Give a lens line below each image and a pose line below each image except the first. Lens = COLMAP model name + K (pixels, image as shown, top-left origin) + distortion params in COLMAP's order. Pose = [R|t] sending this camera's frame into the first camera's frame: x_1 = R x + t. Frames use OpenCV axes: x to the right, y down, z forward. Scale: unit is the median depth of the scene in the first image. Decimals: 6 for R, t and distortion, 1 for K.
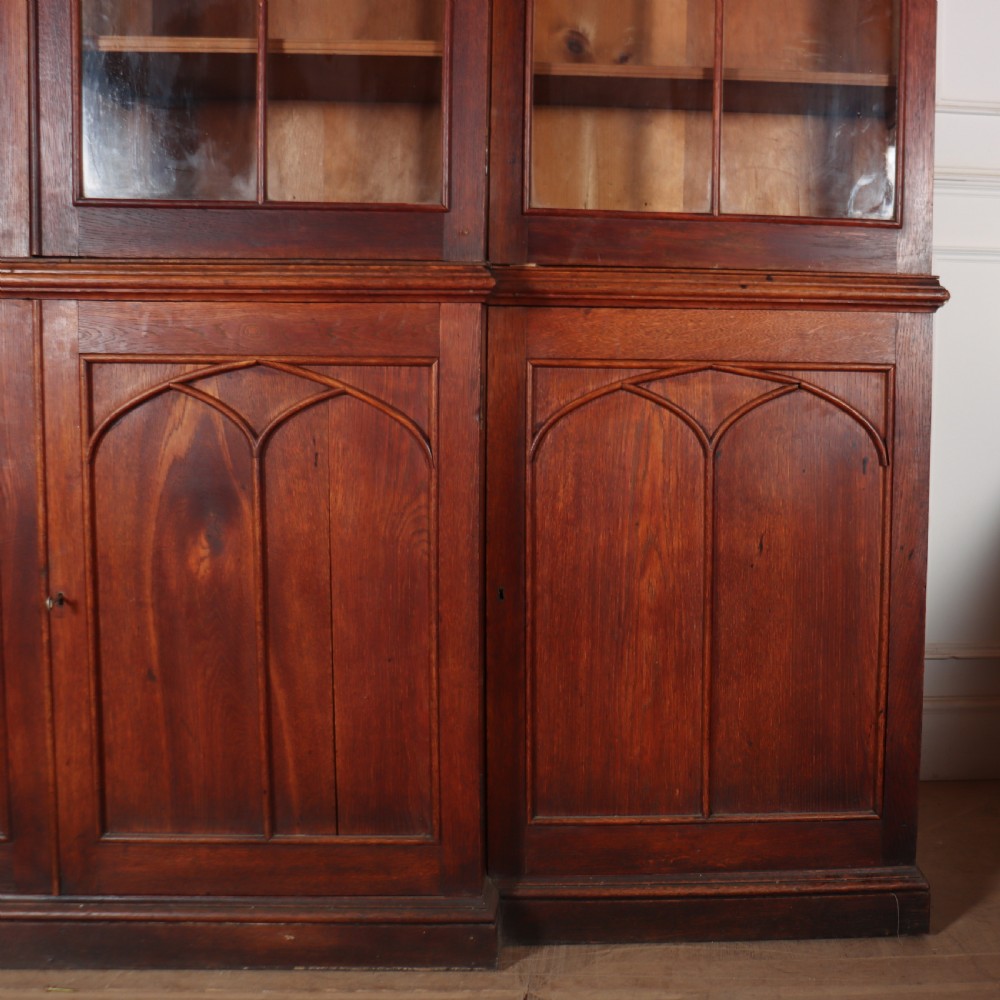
lens RADIAL K [[1400.7, 0, 689.6], [0, 1400.7, 500.6], [0, 0, 1]] dist [-0.139107, 0.000000]
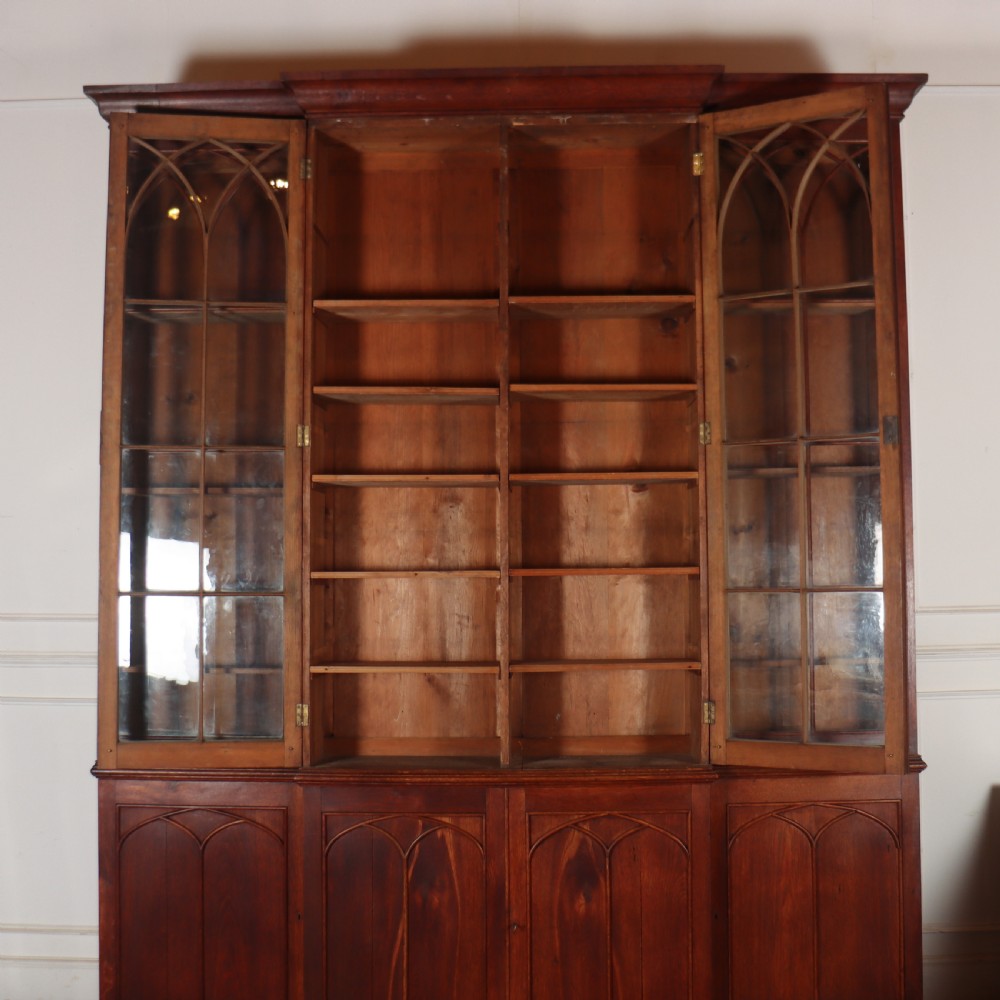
lens RADIAL K [[1473.0, 0, 515.6], [0, 1473.0, 470.4], [0, 0, 1]] dist [-0.150340, 0.000000]
pose [[0.994652, -0.035294, -0.097069, -0.209563], [0.018151, 0.984908, -0.172122, -0.233345], [0.101679, 0.169439, 0.980281, -1.323894]]
